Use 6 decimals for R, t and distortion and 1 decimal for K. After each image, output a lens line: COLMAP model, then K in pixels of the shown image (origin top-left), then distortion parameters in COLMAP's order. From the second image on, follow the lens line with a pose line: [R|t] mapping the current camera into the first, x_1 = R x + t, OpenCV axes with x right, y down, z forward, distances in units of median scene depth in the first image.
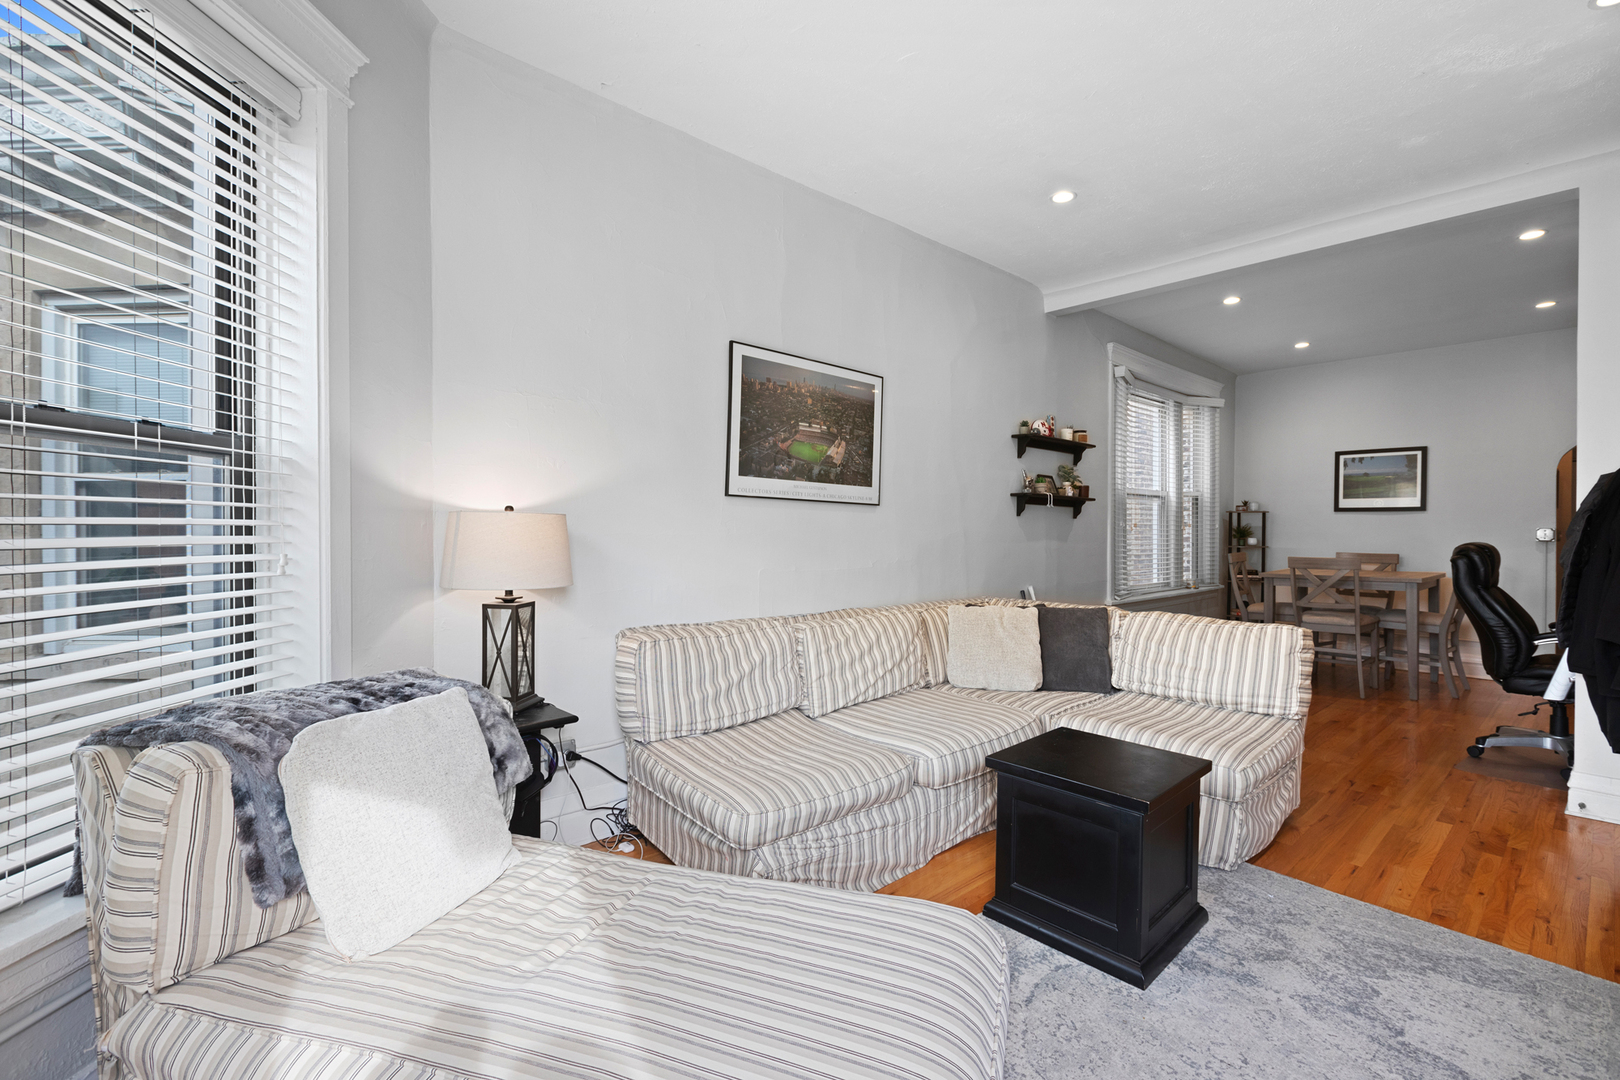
lens RADIAL K [[741.8, 0, 810.0], [0, 741.8, 540.0], [0, 0, 1]] dist [-0.000222, 0.000013]
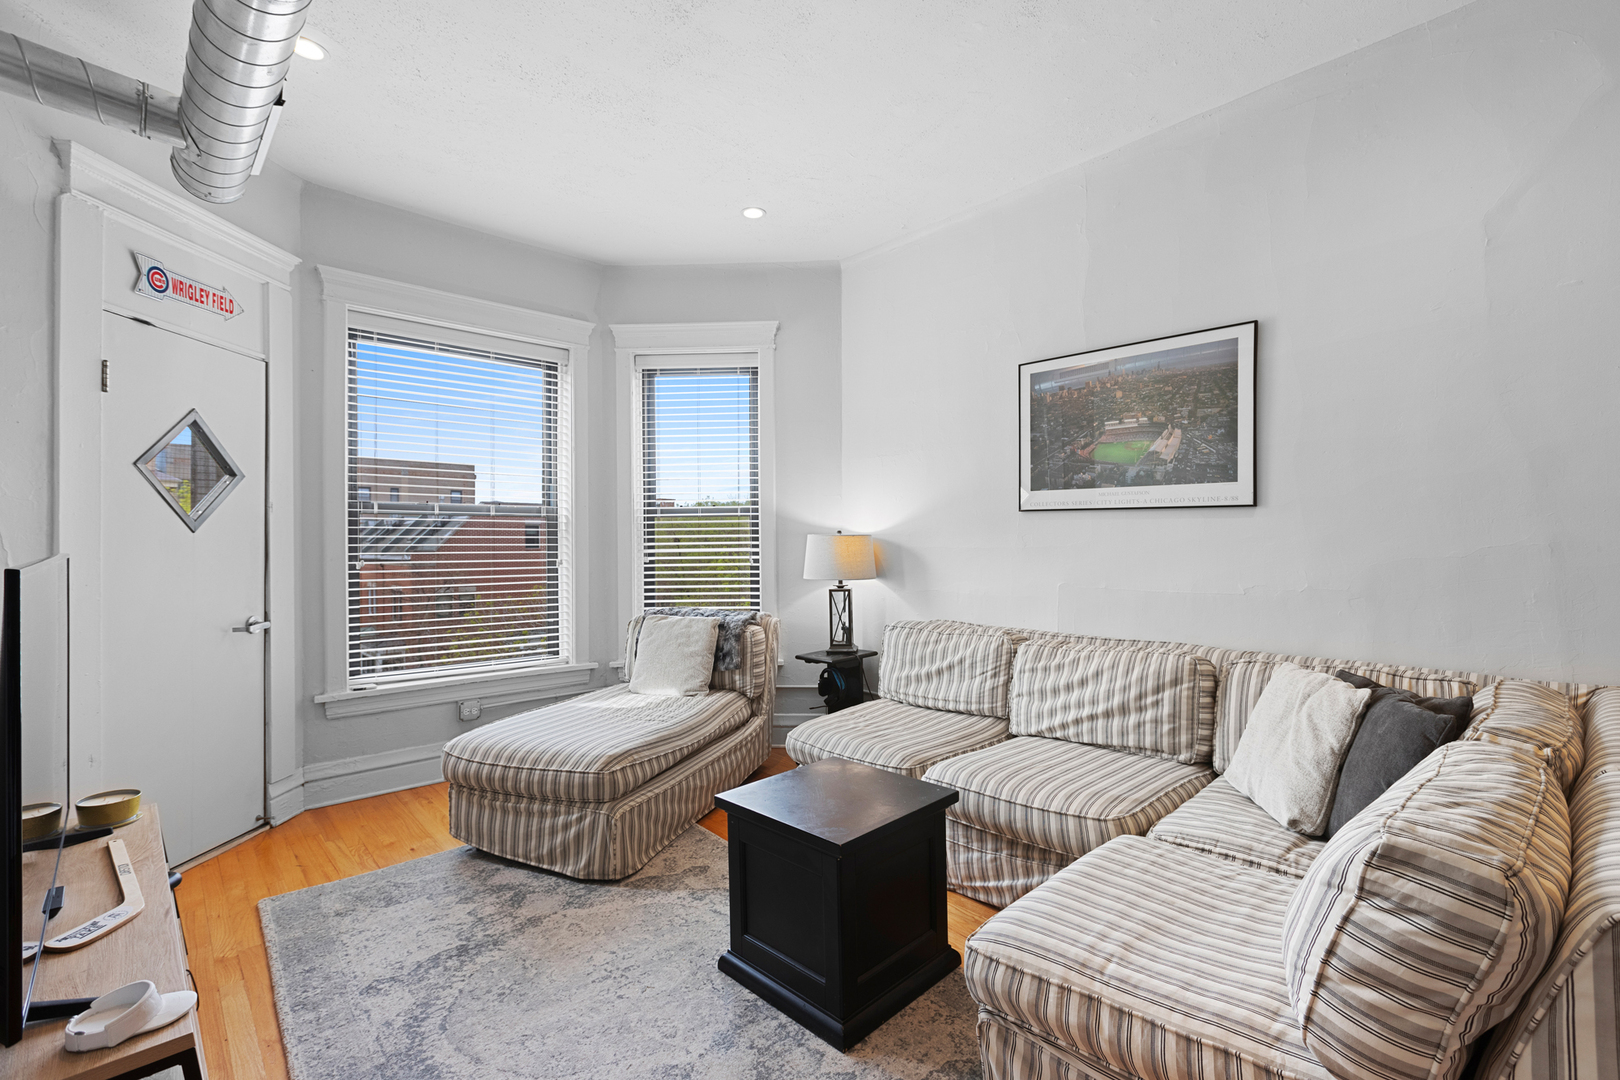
lens RADIAL K [[767.2, 0, 810.0], [0, 767.2, 540.0], [0, 0, 1]] dist [0.000167, 0.000009]
pose [[-0.029466, -0.000841, -0.999565, 0.925792], [-0.002712, 0.999996, -0.000762, -0.015647], [0.999562, 0.002688, -0.029468, 0.682463]]
